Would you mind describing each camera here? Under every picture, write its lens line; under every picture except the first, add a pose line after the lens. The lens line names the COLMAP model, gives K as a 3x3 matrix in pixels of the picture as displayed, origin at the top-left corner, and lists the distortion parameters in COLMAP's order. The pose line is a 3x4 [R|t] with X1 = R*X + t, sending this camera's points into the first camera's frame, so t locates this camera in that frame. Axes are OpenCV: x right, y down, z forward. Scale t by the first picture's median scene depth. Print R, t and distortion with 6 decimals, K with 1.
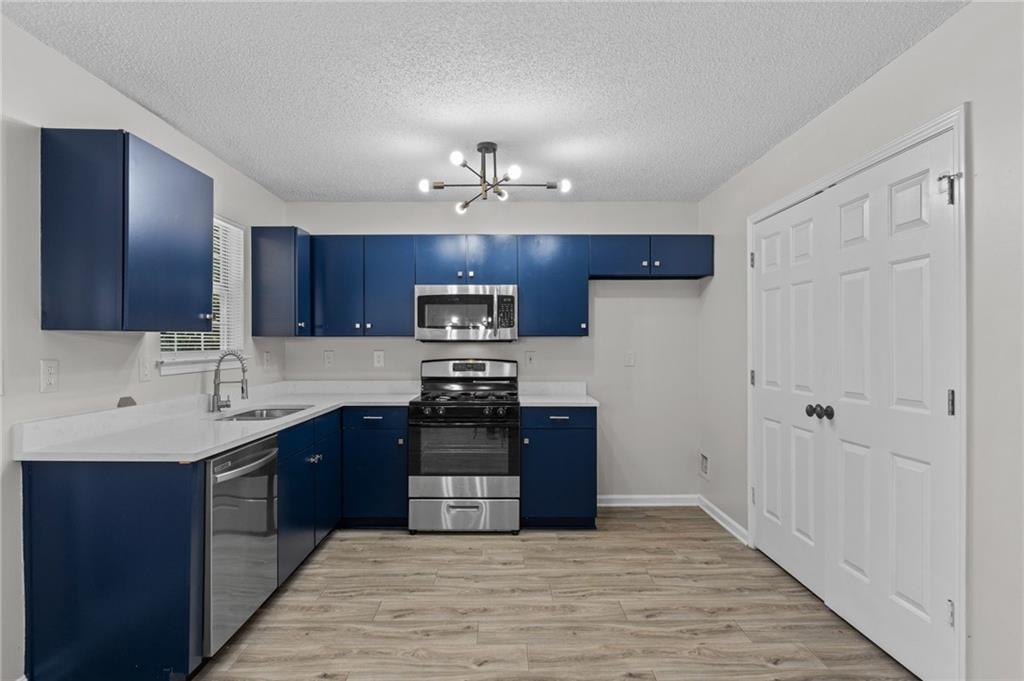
lens RADIAL K [[544.4, 0, 510.9], [0, 544.4, 347.2], [0, 0, 1]] dist [-0.007058, -0.000237]
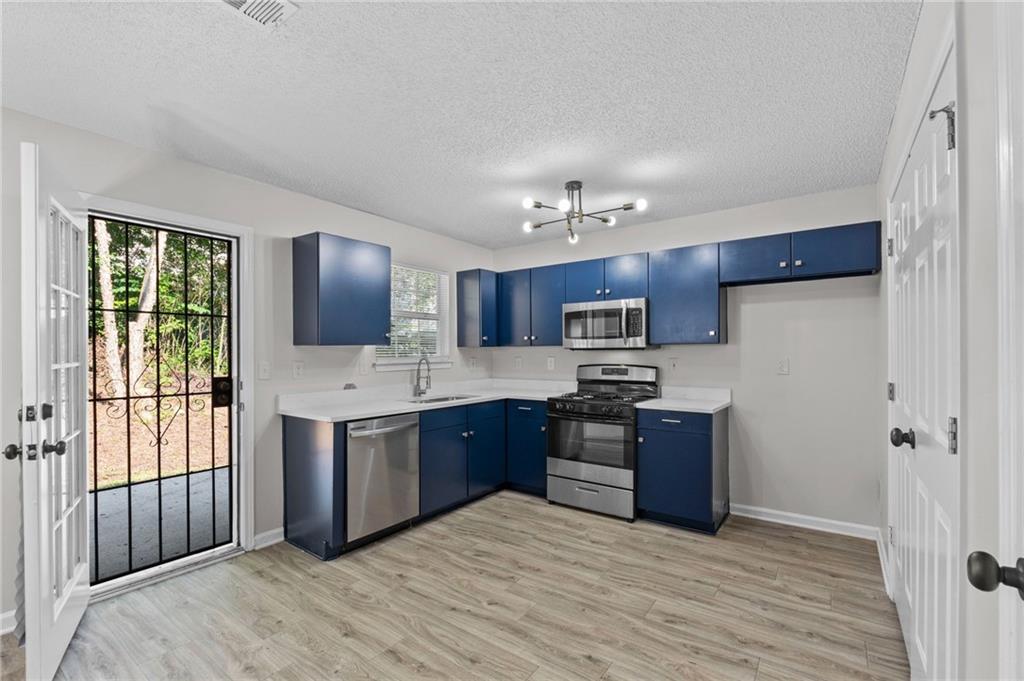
lens RADIAL K [[450.6, 0, 495.8], [0, 450.6, 354.6], [0, 0, 1]] dist [-0.008155, 0.000490]
pose [[0.798916, 0.000397, -0.601442, 0.390366], [0.000353, 0.999999, 0.001129, -0.001022], [0.601442, -0.001114, 0.798916, 0.110257]]
